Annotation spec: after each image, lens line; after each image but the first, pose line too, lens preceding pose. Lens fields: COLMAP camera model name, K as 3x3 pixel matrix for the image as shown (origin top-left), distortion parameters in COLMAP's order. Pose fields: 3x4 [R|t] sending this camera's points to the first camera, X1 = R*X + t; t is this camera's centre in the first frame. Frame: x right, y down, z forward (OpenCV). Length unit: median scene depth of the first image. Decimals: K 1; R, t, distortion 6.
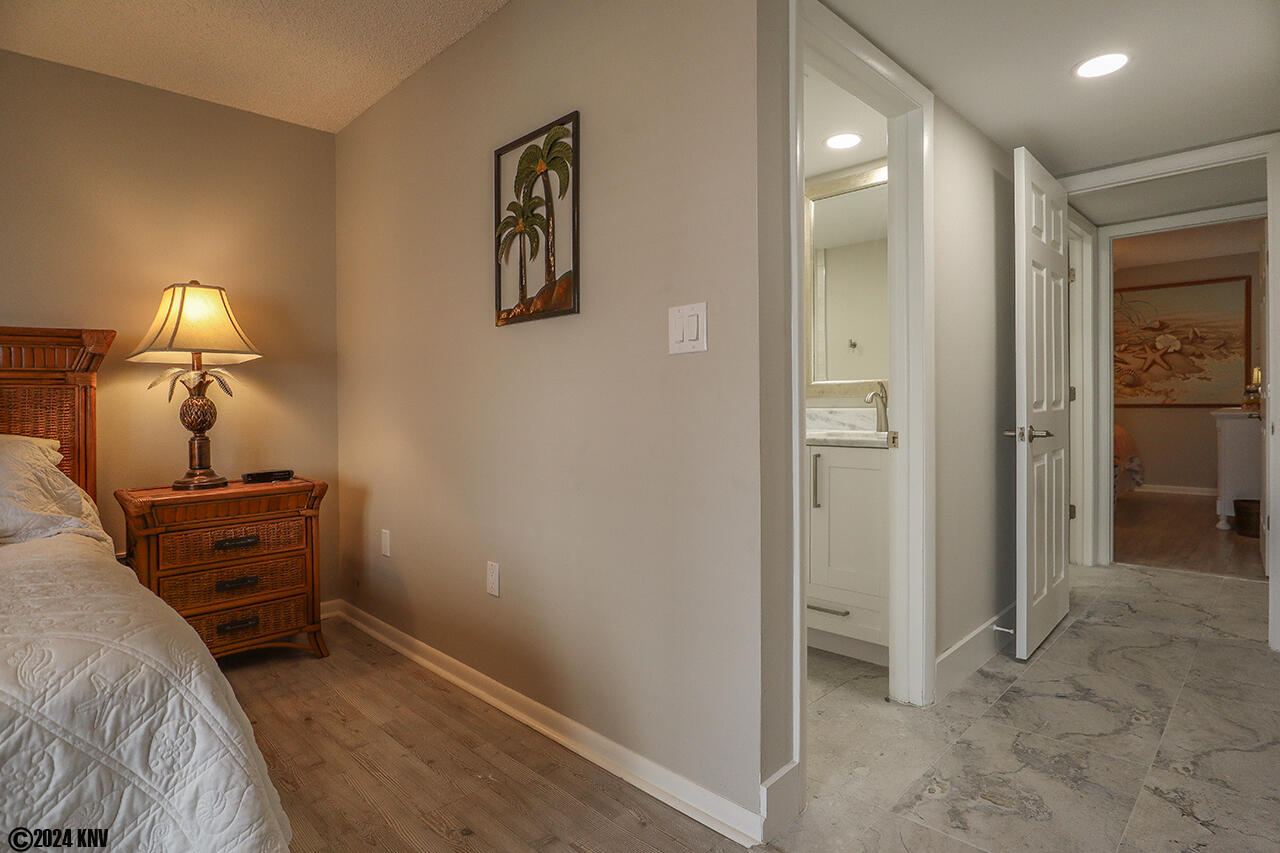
lens RADIAL K [[674.6, 0, 640.1], [0, 674.6, 392.1], [0, 0, 1]] dist [-0.014390, 0.011440]
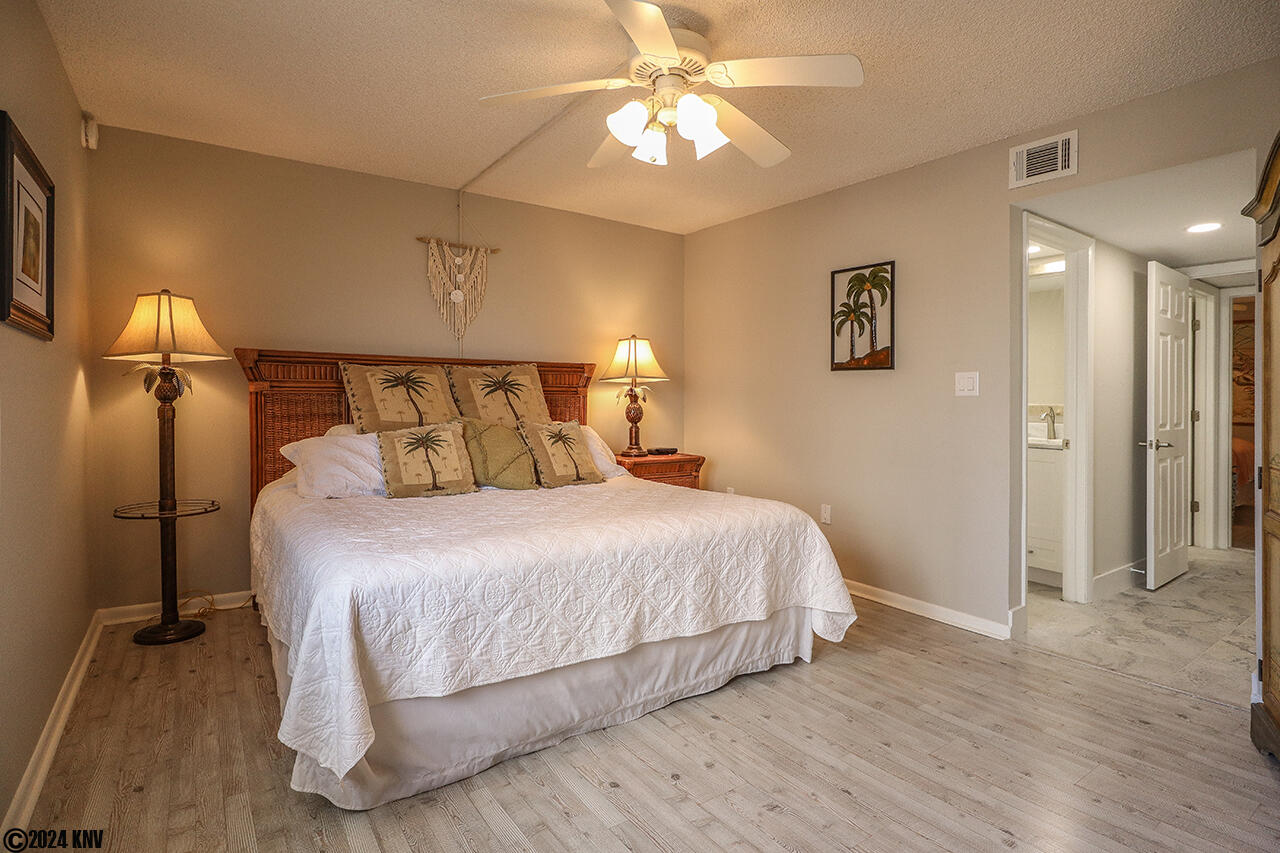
lens RADIAL K [[646.4, 0, 687.4], [0, 646.4, 367.4], [0, 0, 1]] dist [-0.021367, 0.029015]
pose [[0.992696, 0.027359, -0.117497, -0.357842], [-0.031076, 0.999069, -0.029916, -0.041382], [0.116569, 0.033349, 0.992623, -0.667803]]
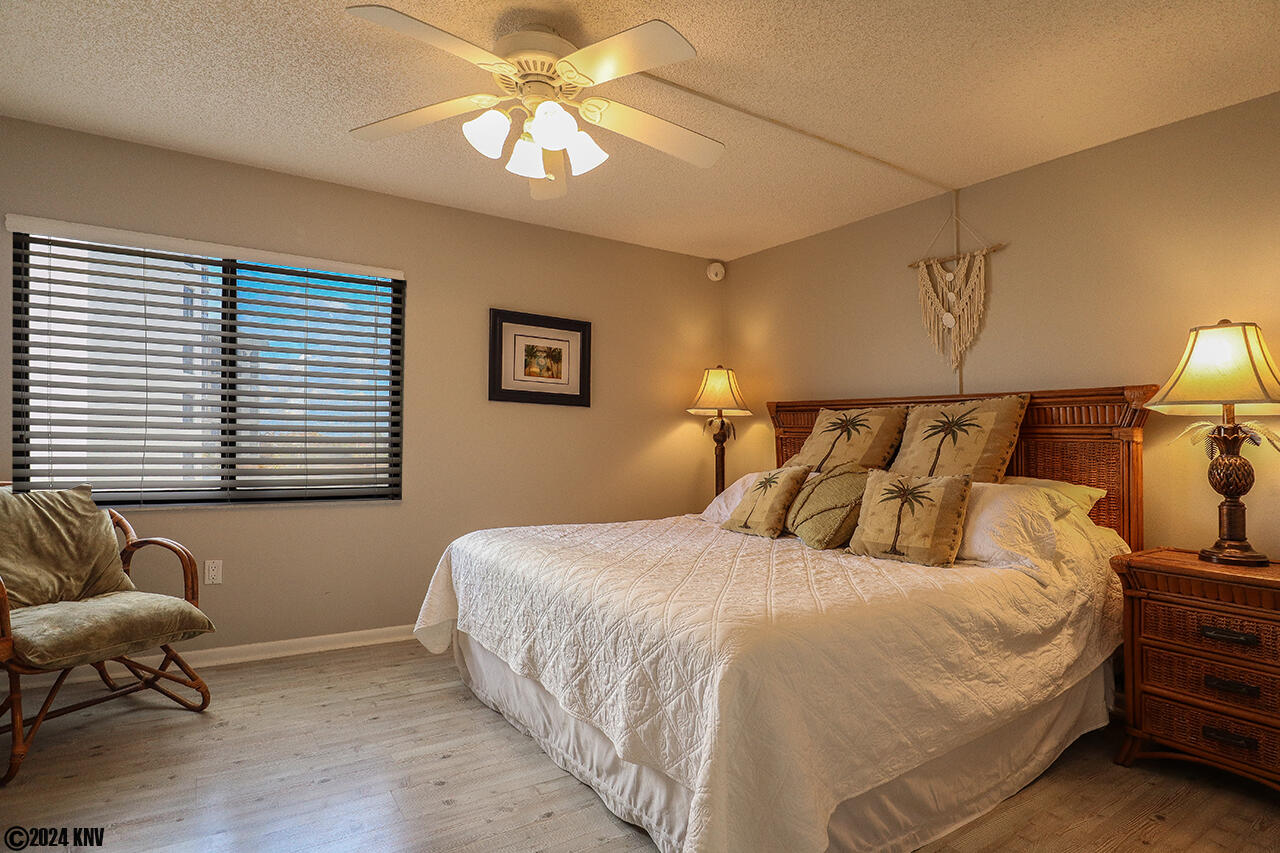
lens RADIAL K [[654.8, 0, 642.1], [0, 654.8, 432.0], [0, 0, 1]] dist [-0.028271, -0.000284]
pose [[-0.156338, 0.005787, -0.987687, 0.275461], [-0.004151, 0.999970, 0.006516, -0.026302], [0.987695, 0.005119, -0.156309, 0.417530]]
